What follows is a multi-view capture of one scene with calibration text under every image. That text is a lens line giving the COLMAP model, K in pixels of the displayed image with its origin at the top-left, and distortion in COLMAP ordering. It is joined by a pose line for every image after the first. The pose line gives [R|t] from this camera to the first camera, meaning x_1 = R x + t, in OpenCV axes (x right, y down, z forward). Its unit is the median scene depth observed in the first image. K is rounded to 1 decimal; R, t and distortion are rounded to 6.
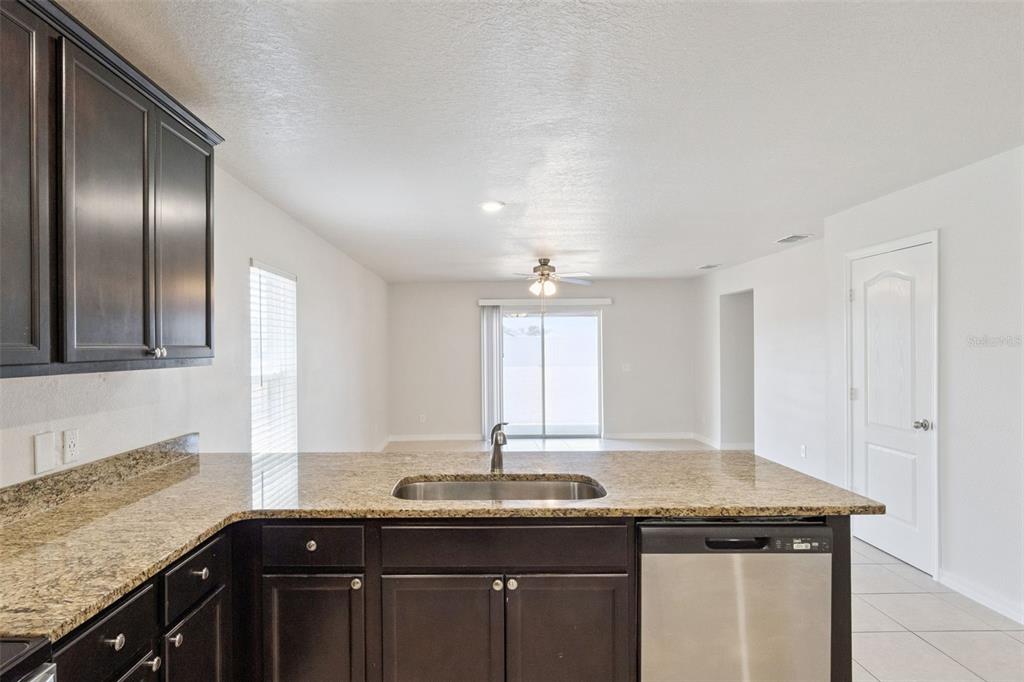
lens RADIAL K [[569.4, 0, 466.5], [0, 569.4, 347.2], [0, 0, 1]] dist [-0.015211, -0.000288]
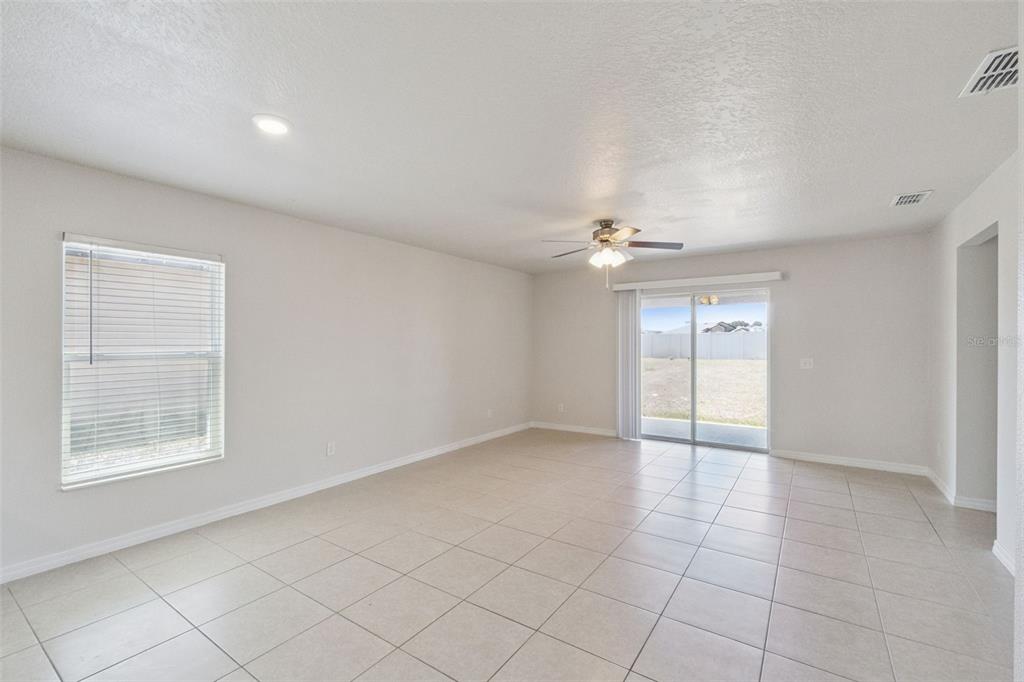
lens RADIAL K [[443.7, 0, 510.8], [0, 443.7, 340.3], [0, 0, 1]] dist [0.003025, -0.000686]
pose [[0.845014, 0.004045, -0.534728, 1.116270], [-0.006785, 0.999972, -0.003158, 0.042431], [0.534701, 0.006297, 0.845018, 1.301559]]
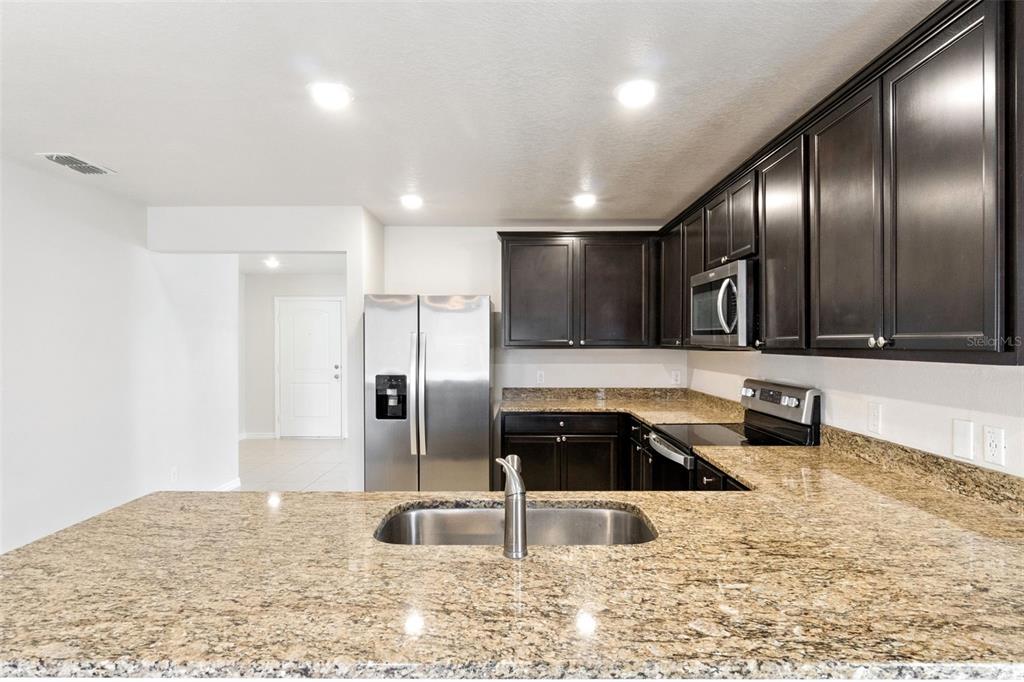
lens RADIAL K [[569.4, 0, 518.9], [0, 569.4, 342.9], [0, 0, 1]] dist [-0.015211, -0.000288]
pose [[-0.999896, 0.009836, -0.010575, 0.056468], [0.009880, 0.999943, -0.004151, 0.007517], [0.010534, -0.004255, -0.999935, 1.720554]]
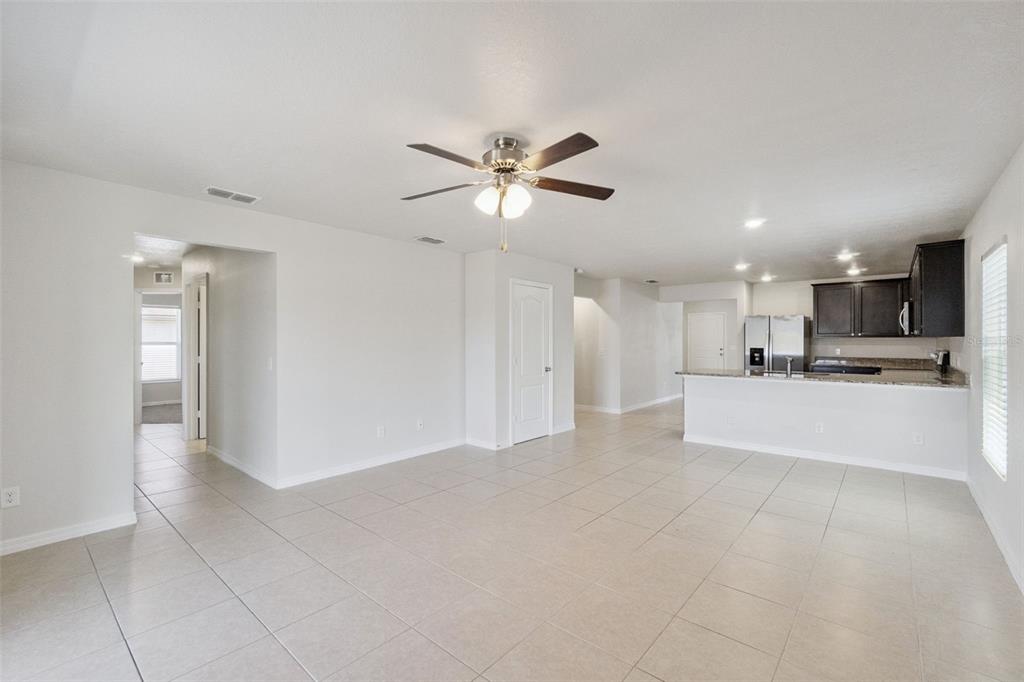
lens RADIAL K [[443.7, 0, 513.5], [0, 443.7, 341.6], [0, 0, 1]] dist [0.003025, -0.000686]
pose [[-0.776272, 0.006936, 0.630360, -0.232702], [0.004291, 0.999974, -0.005719, 0.052068], [-0.630384, -0.001734, -0.776282, 3.565874]]
